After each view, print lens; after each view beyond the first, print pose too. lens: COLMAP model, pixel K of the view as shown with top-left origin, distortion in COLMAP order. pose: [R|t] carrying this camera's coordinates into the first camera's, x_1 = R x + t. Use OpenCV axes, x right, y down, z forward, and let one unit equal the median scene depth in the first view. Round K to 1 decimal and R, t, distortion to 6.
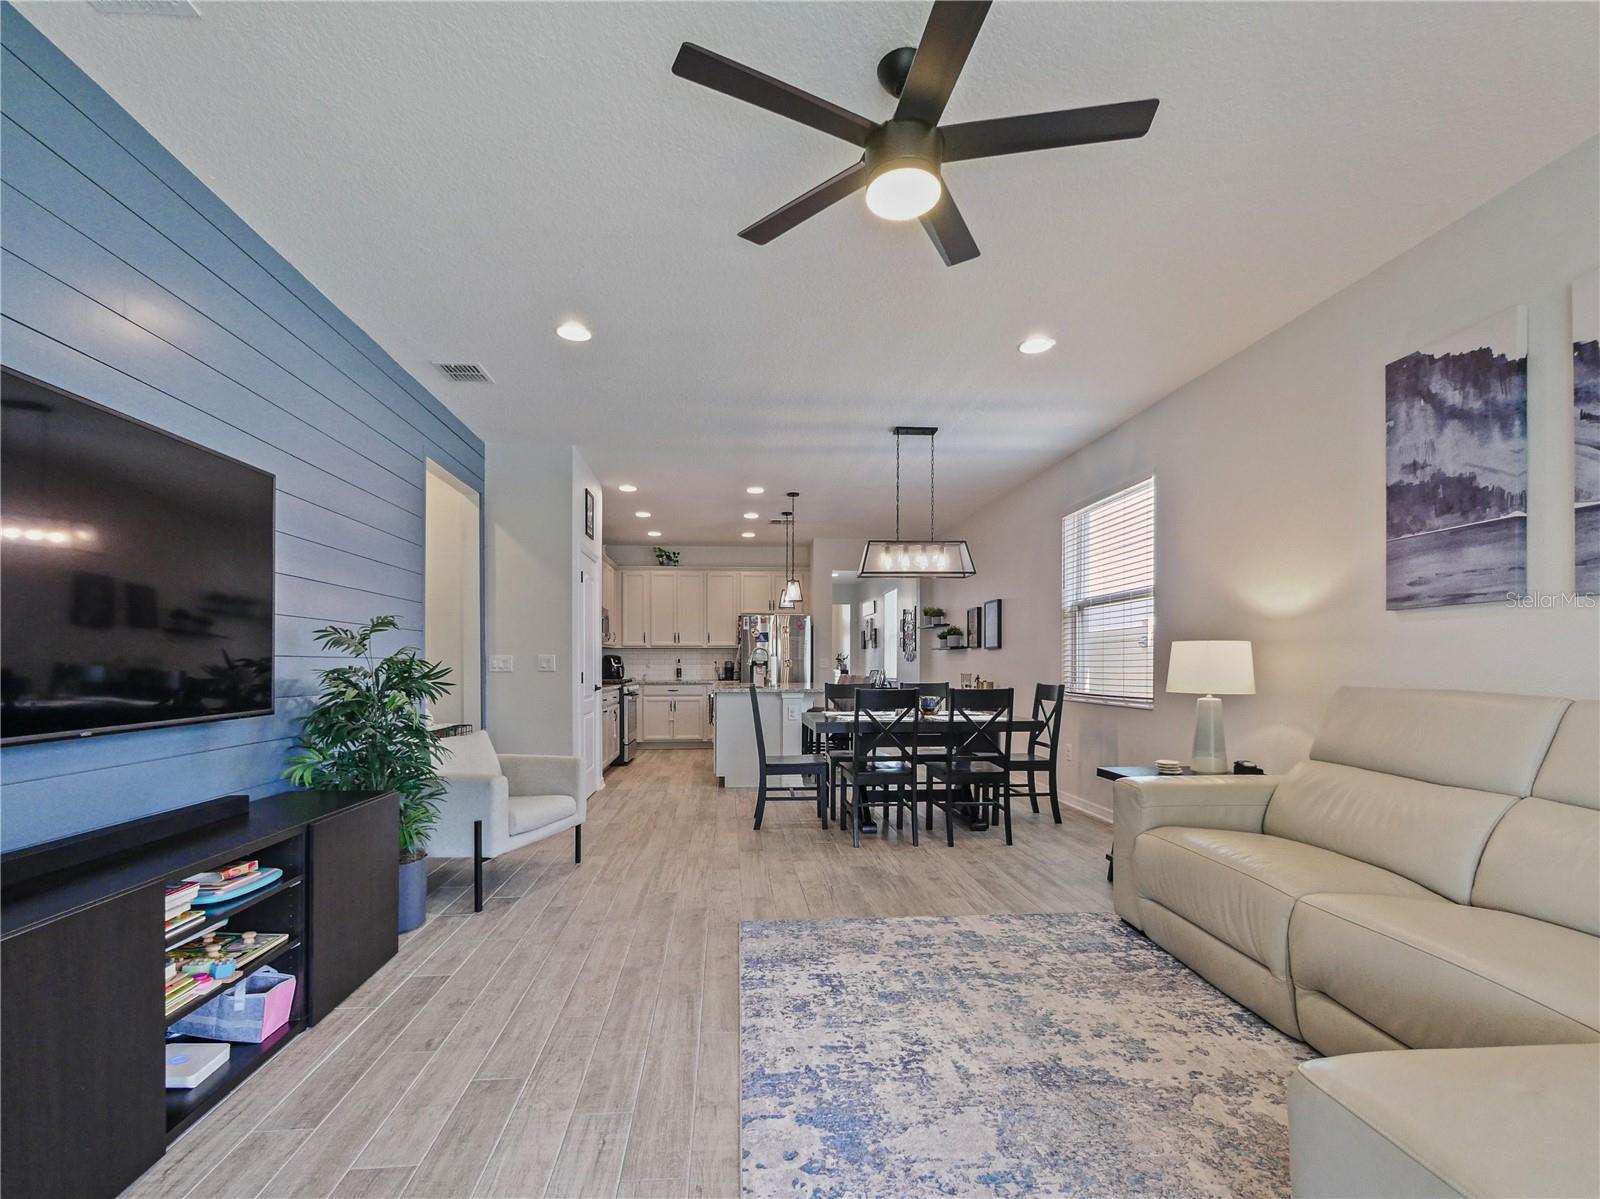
lens RADIAL K [[725.2, 0, 776.8], [0, 725.2, 666.7], [0, 0, 1]] dist [-0.006286, 0.000477]
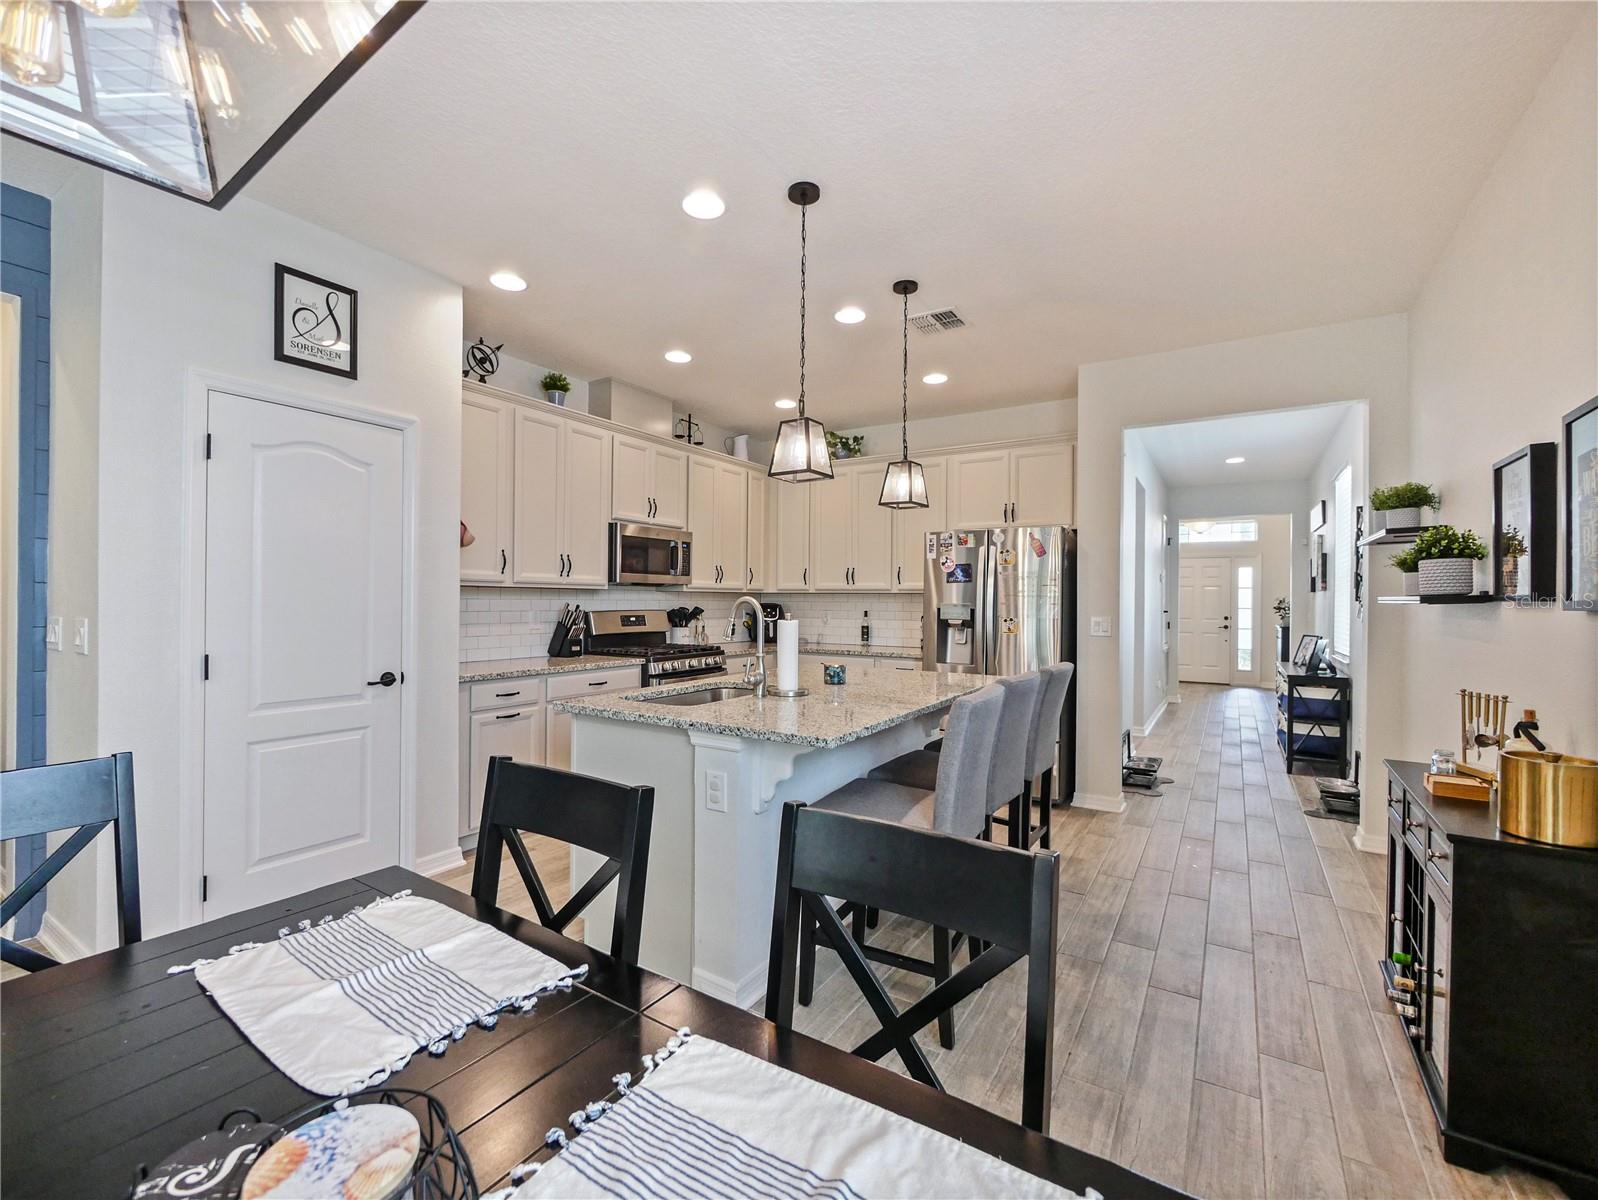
lens RADIAL K [[684.3, 0, 800.1], [0, 684.3, 599.1], [0, 0, 1]] dist [-0.008230, 0.001506]
pose [[0.817582, 0.009146, -0.575739, 0.611229], [-0.014916, 0.999875, -0.005298, -0.066446], [0.575618, 0.012919, 0.817616, 1.987745]]
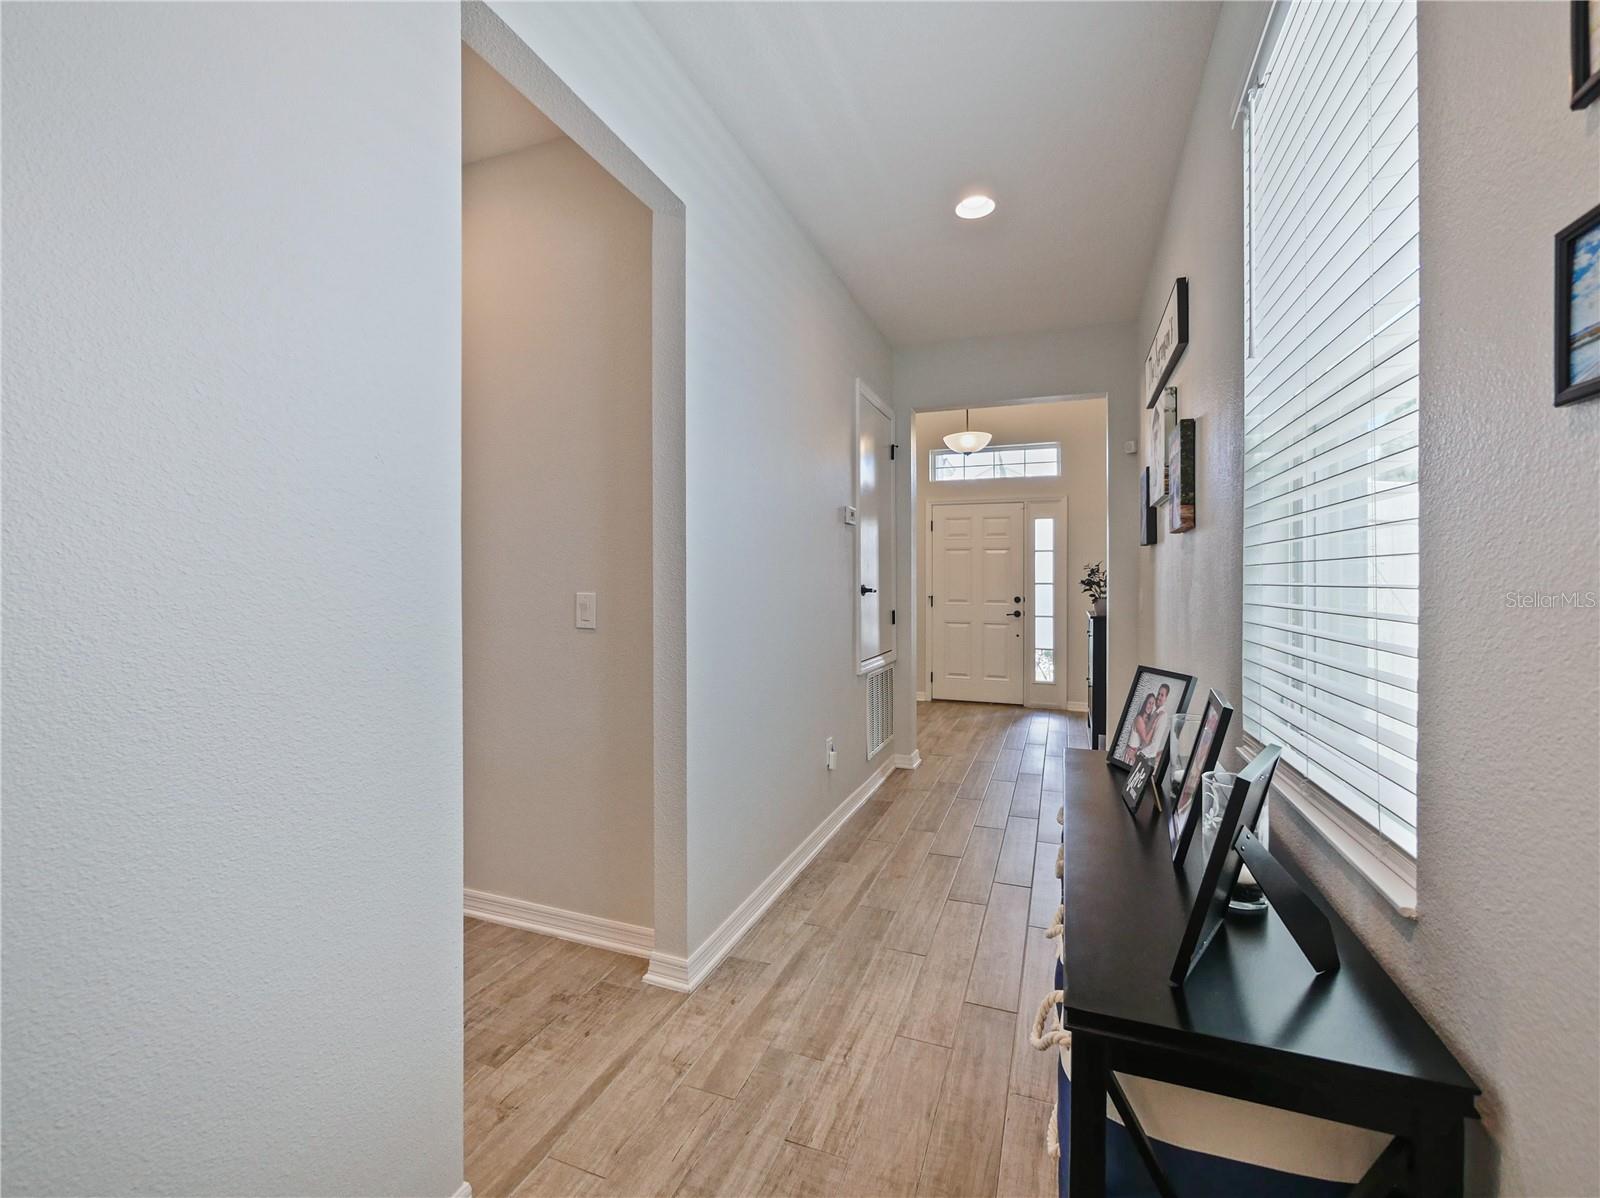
lens RADIAL K [[693.3, 0, 799.5], [0, 693.3, 584.4], [0, 0, 1]] dist [-0.007146, 0.000632]
pose [[0.916426, 0.003451, -0.400190, 0.642690], [-0.004010, 0.999992, -0.000559, -0.064703], [0.400185, 0.002117, 0.916432, 4.294207]]
